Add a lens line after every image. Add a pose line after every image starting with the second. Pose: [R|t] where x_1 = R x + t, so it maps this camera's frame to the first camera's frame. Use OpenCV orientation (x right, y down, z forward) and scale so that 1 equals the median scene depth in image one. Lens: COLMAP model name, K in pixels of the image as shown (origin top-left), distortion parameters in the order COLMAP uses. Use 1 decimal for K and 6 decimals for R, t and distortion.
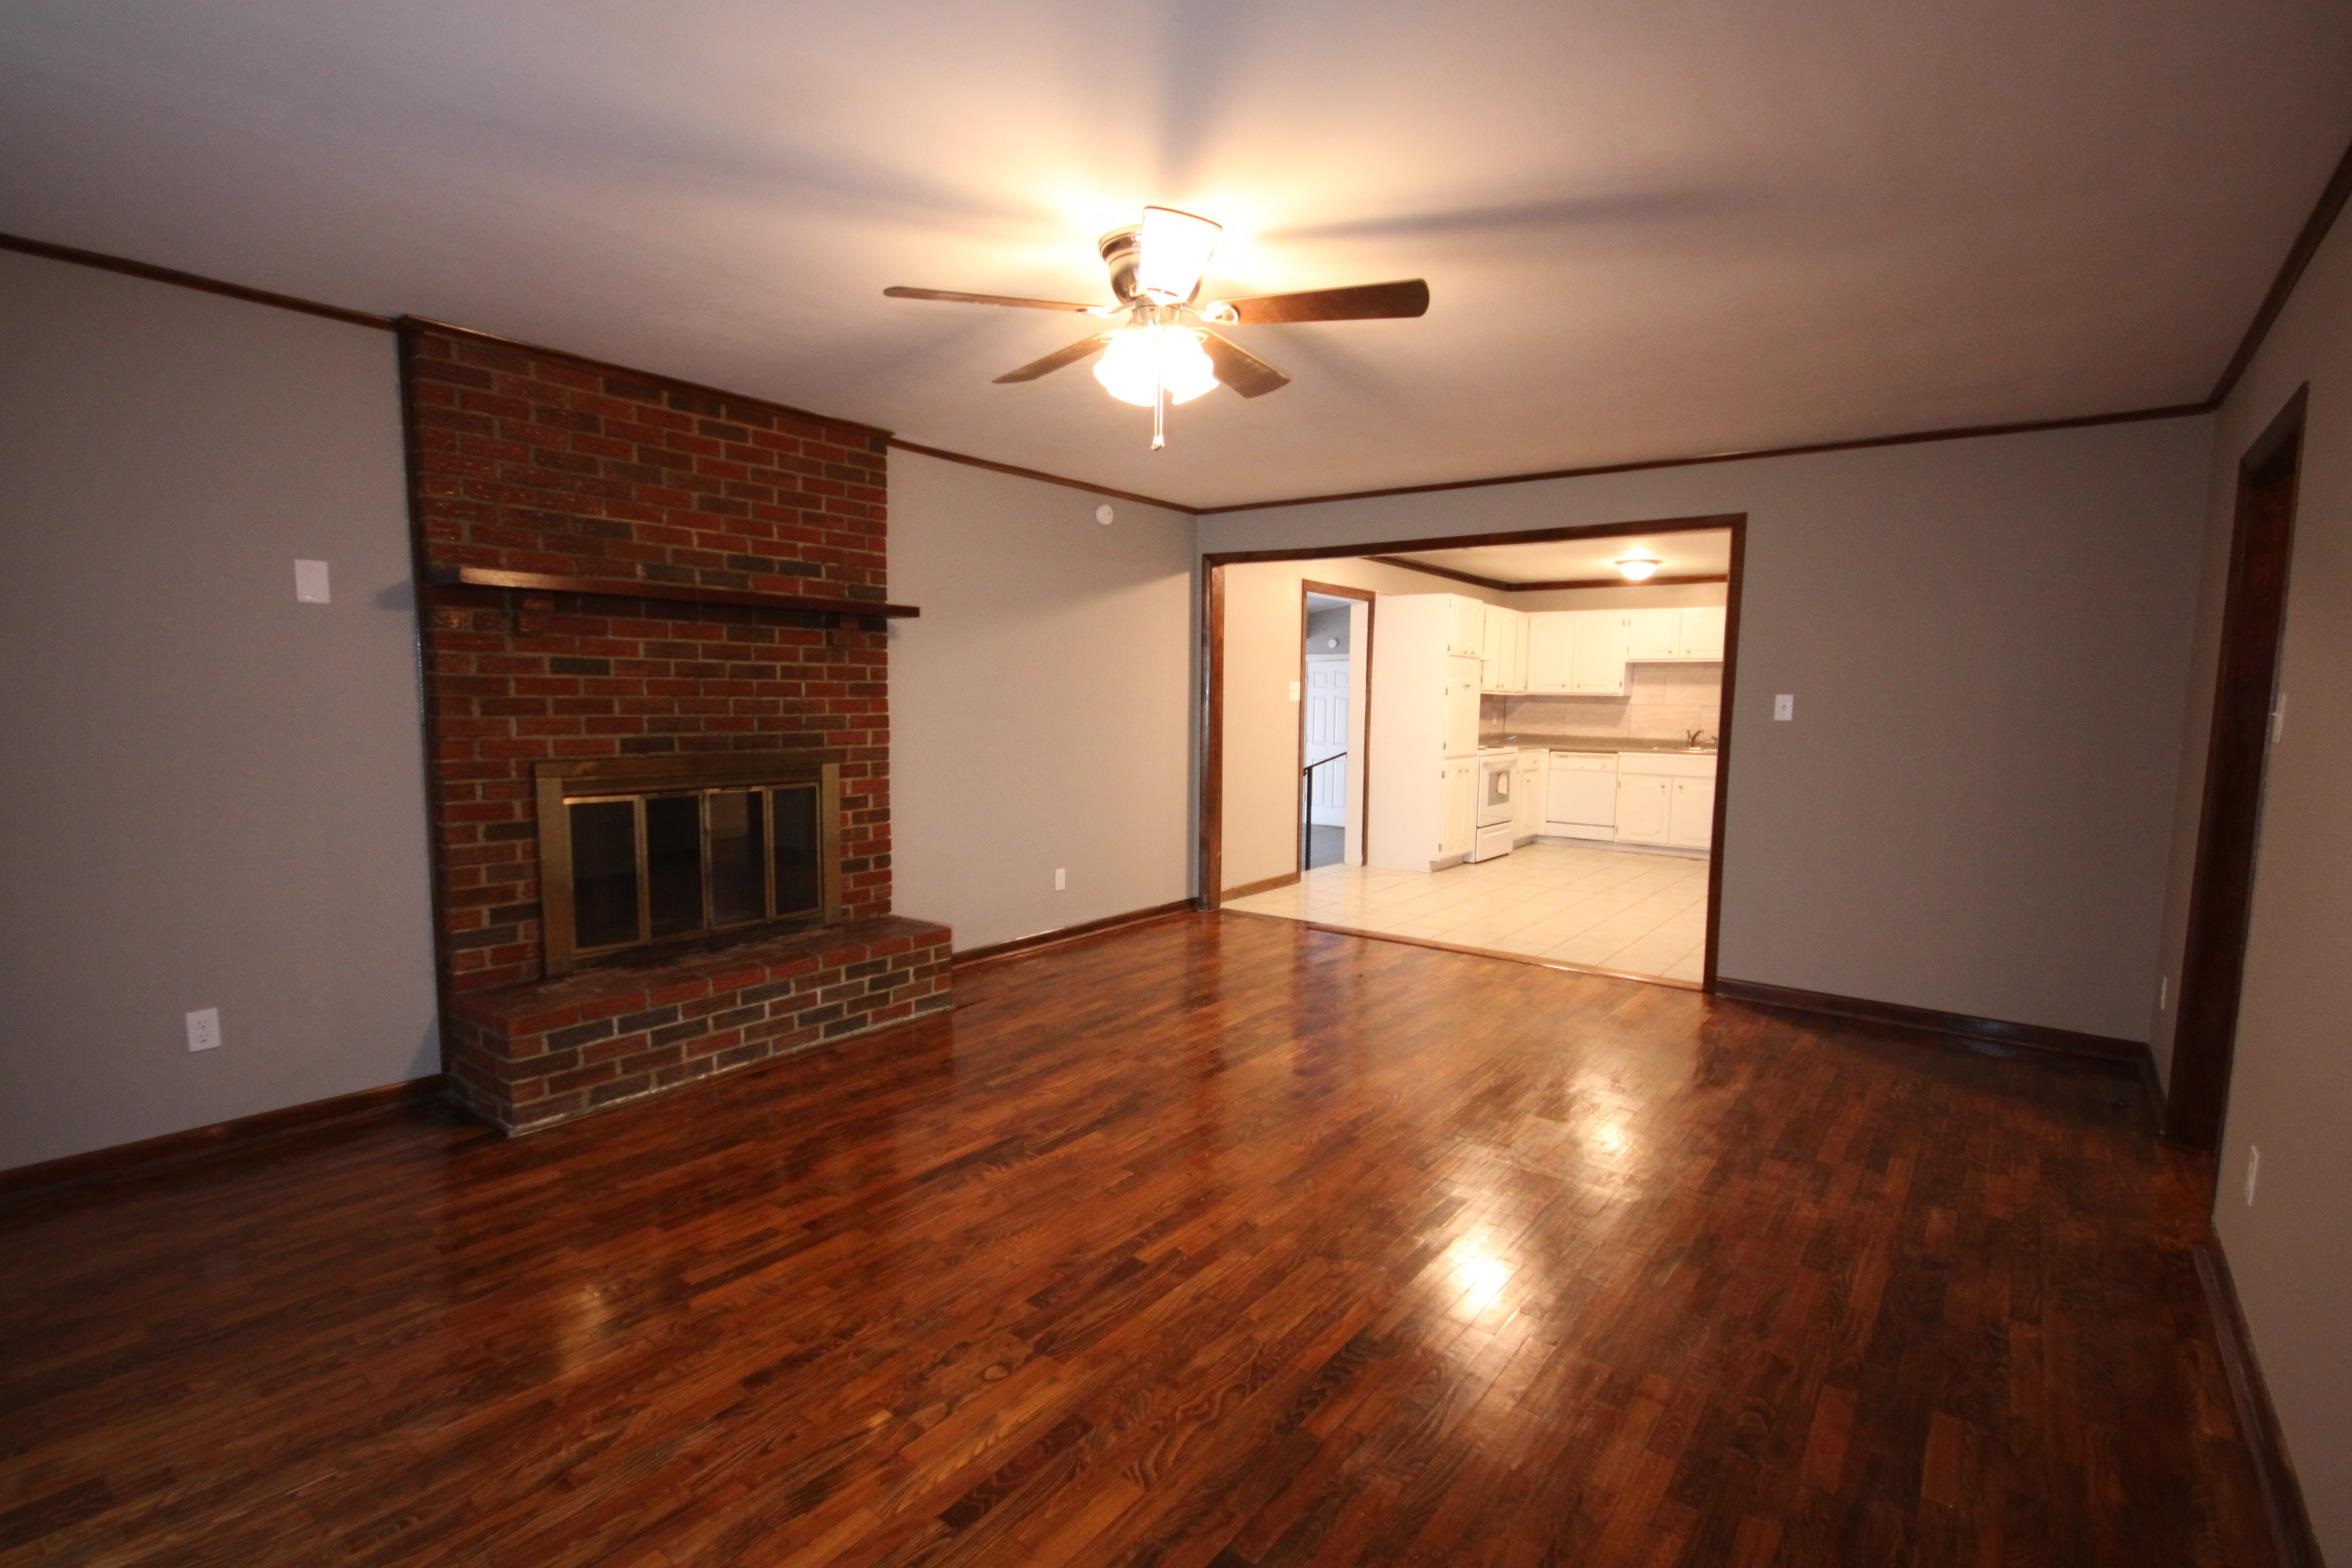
lens RADIAL K [[1093.1, 0, 1176.0], [0, 1093.1, 784.0], [0, 0, 1]] dist [-0.001223, -0.000203]
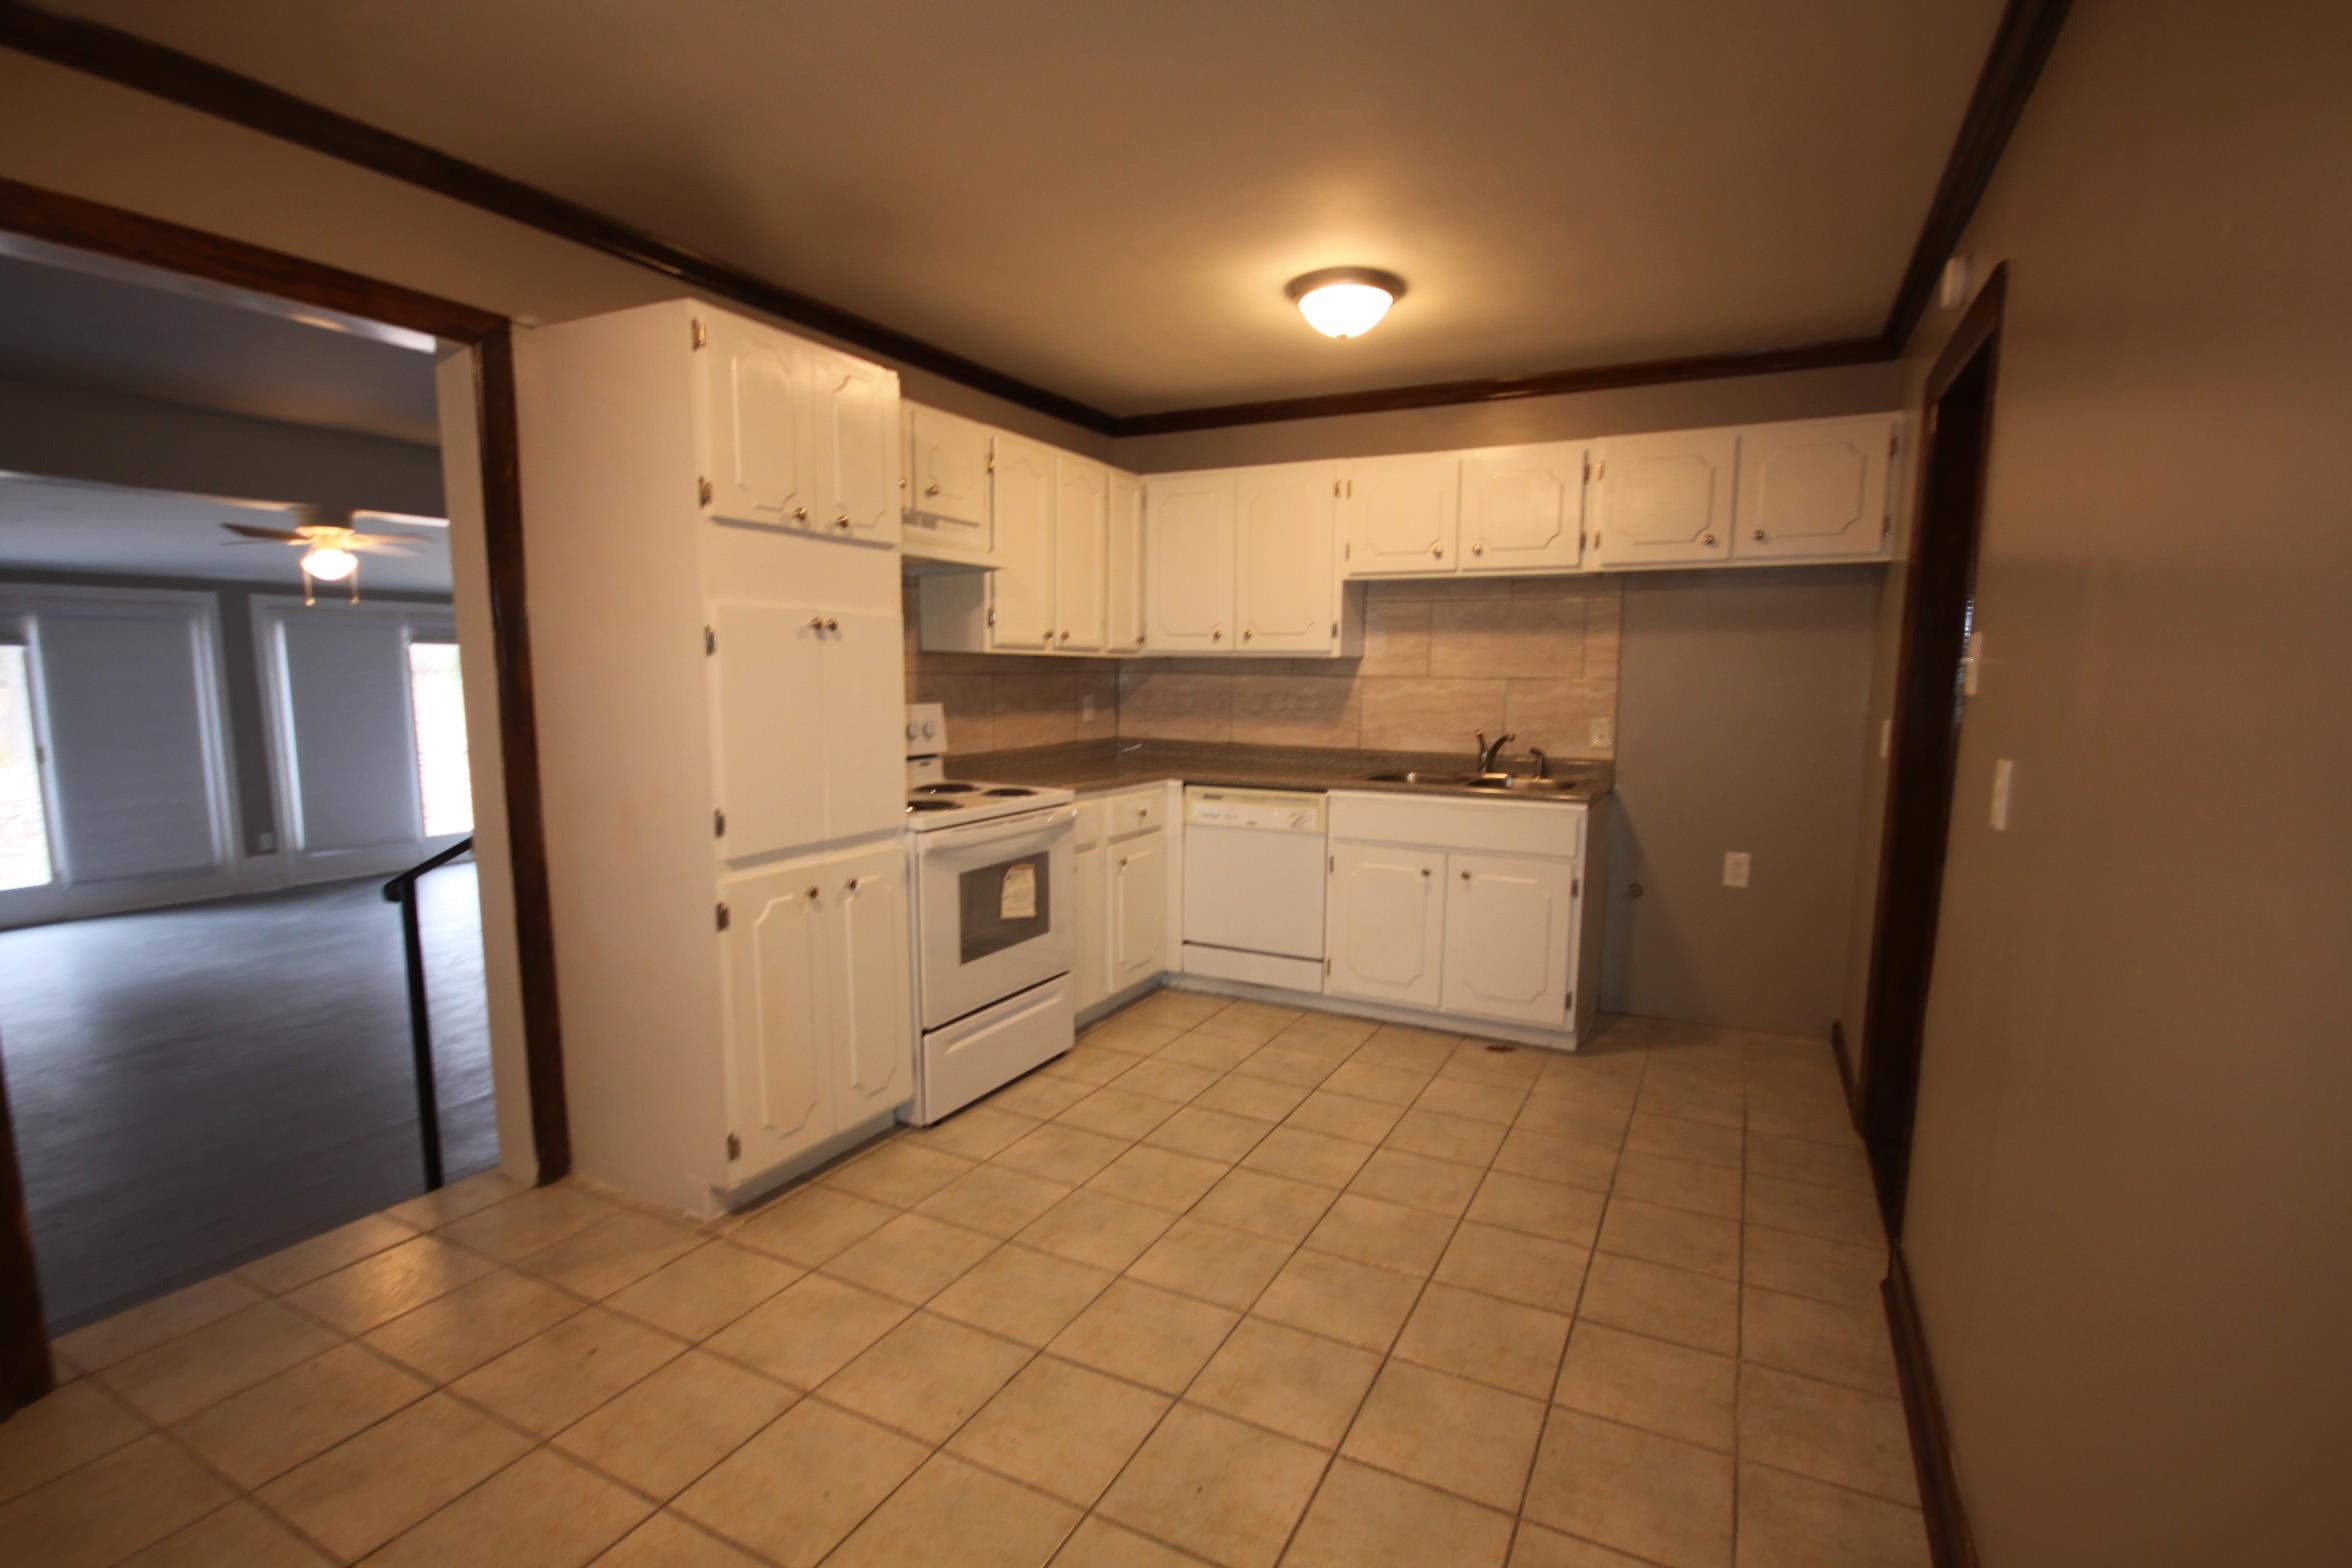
lens RADIAL K [[1093.1, 0, 1176.0], [0, 1093.1, 784.0], [0, 0, 1]] dist [-0.001223, -0.000203]
pose [[0.984224, -0.026742, 0.174895, 0.269354], [0.022794, 0.999439, 0.024543, -0.042420], [-0.175453, -0.020169, 0.984281, 0.584923]]
